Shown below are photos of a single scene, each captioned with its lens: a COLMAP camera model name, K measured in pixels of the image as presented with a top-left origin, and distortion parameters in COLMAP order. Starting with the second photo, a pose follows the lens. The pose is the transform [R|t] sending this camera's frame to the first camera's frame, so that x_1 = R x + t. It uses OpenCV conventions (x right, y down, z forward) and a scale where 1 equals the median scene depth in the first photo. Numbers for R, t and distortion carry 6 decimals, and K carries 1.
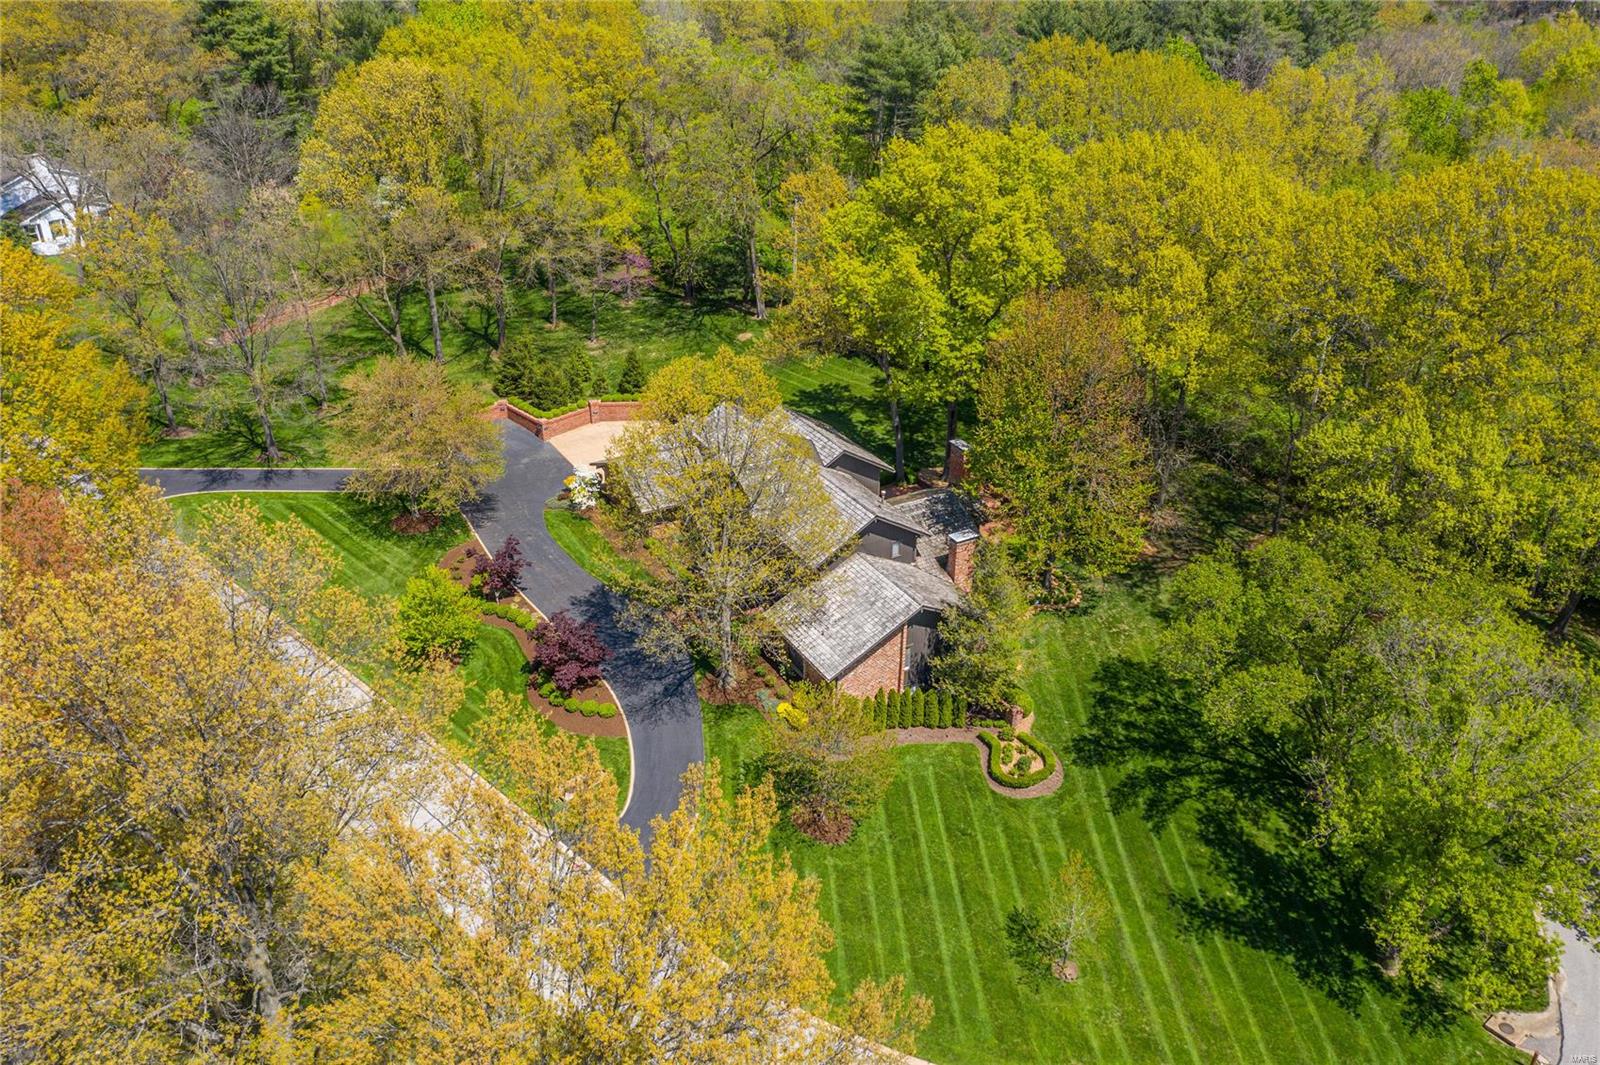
lens RADIAL K [[1341.6, 0, 800.0], [0, 1341.6, 532.5], [0, 0, 1]] dist [-0.019732, -0.002785]
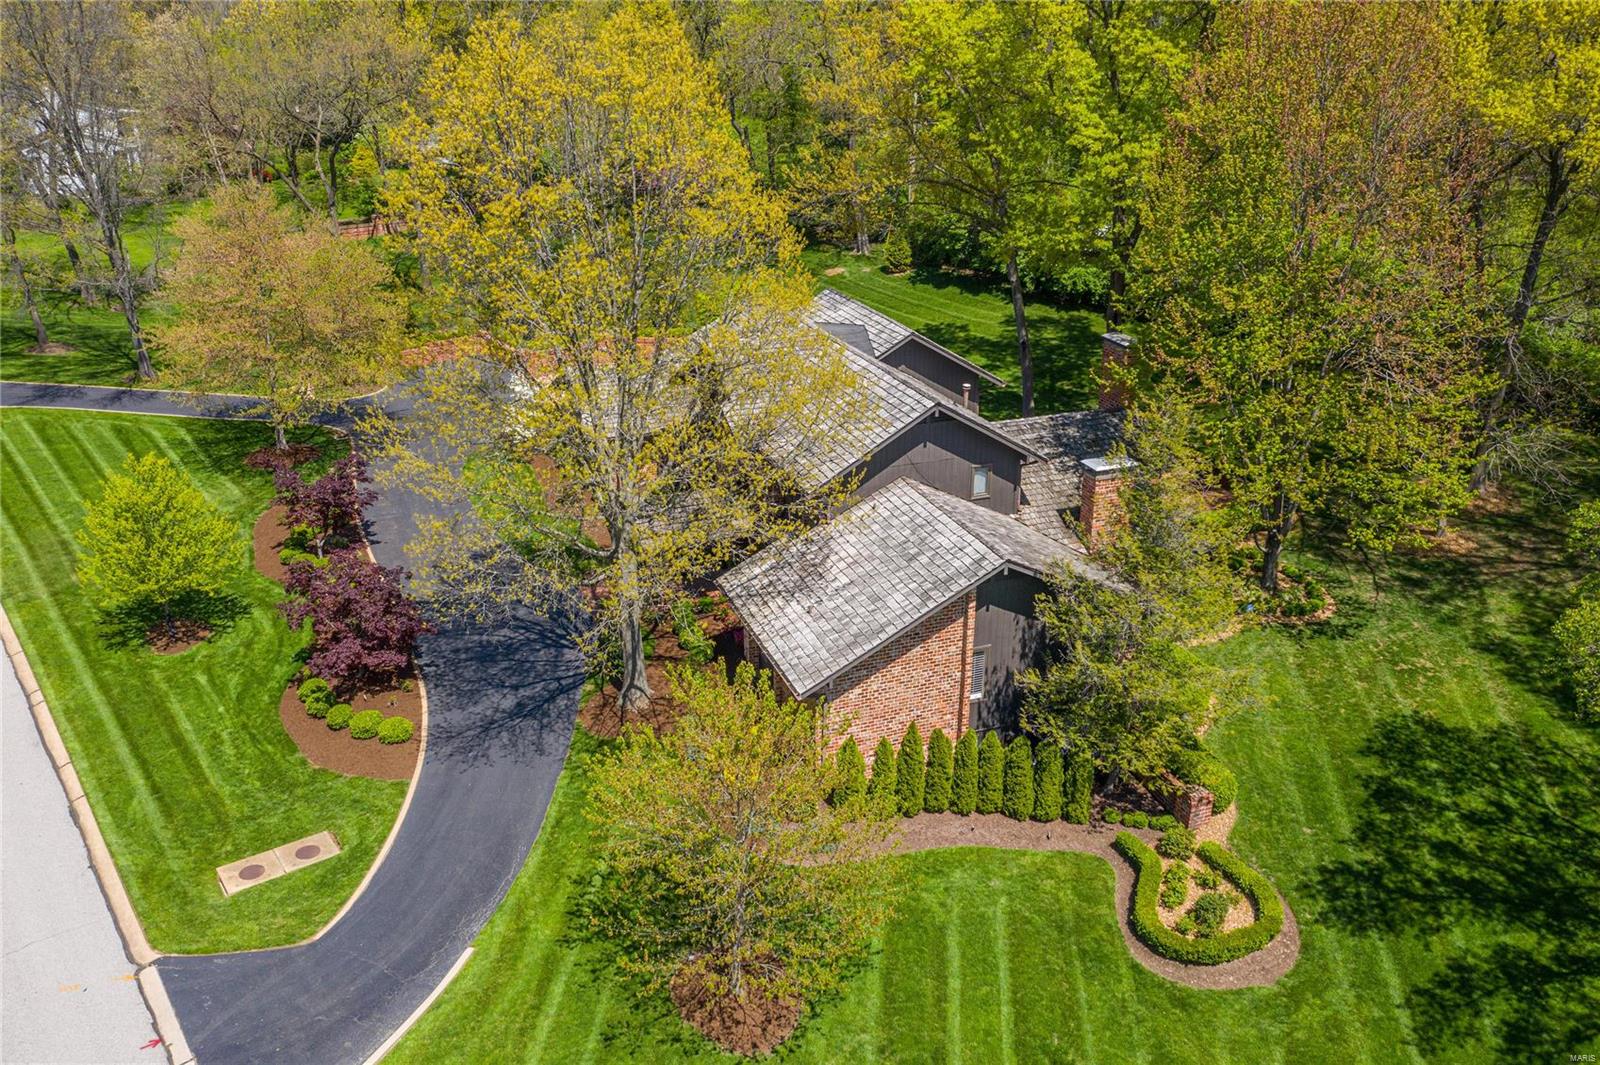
lens RADIAL K [[1286.3, 0, 800.0], [0, 1286.3, 532.5], [0, 0, 1]] dist [-0.041914, 0.057153]
pose [[0.985526, 0.050466, -0.161838, 0.090260], [-0.067445, 0.992577, -0.101199, 0.094955], [0.155530, 0.110649, 0.981615, 0.518337]]
